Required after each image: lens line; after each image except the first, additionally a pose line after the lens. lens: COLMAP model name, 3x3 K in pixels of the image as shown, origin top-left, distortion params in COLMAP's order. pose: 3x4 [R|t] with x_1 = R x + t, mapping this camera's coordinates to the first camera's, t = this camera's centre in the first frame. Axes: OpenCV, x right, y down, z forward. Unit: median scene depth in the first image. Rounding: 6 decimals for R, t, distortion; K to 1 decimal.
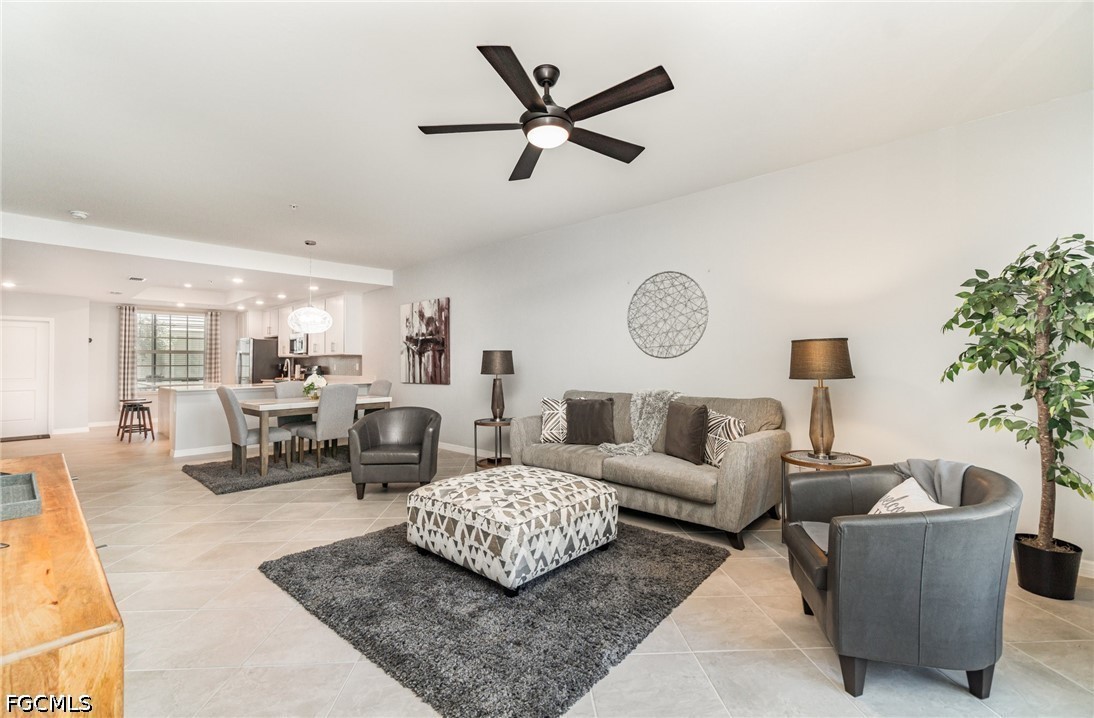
lens RADIAL K [[477.2, 0, 547.0], [0, 477.2, 359.0], [0, 0, 1]] dist [-0.001988, -0.000285]
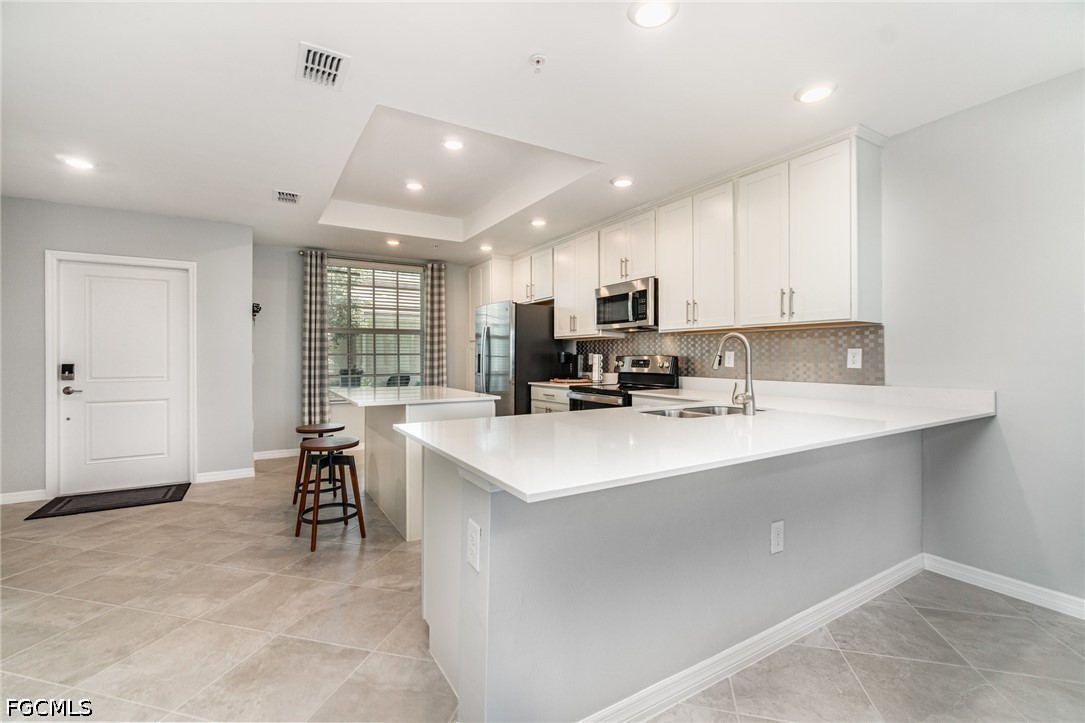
lens RADIAL K [[475.7, 0, 542.5], [0, 475.7, 361.5], [0, 0, 1]] dist [0.000149, 0.000031]
pose [[0.958775, 0.007791, -0.284060, -0.515572], [-0.001680, 0.999762, 0.021751, 0.011746], [0.284162, -0.020377, 0.958560, 0.600229]]
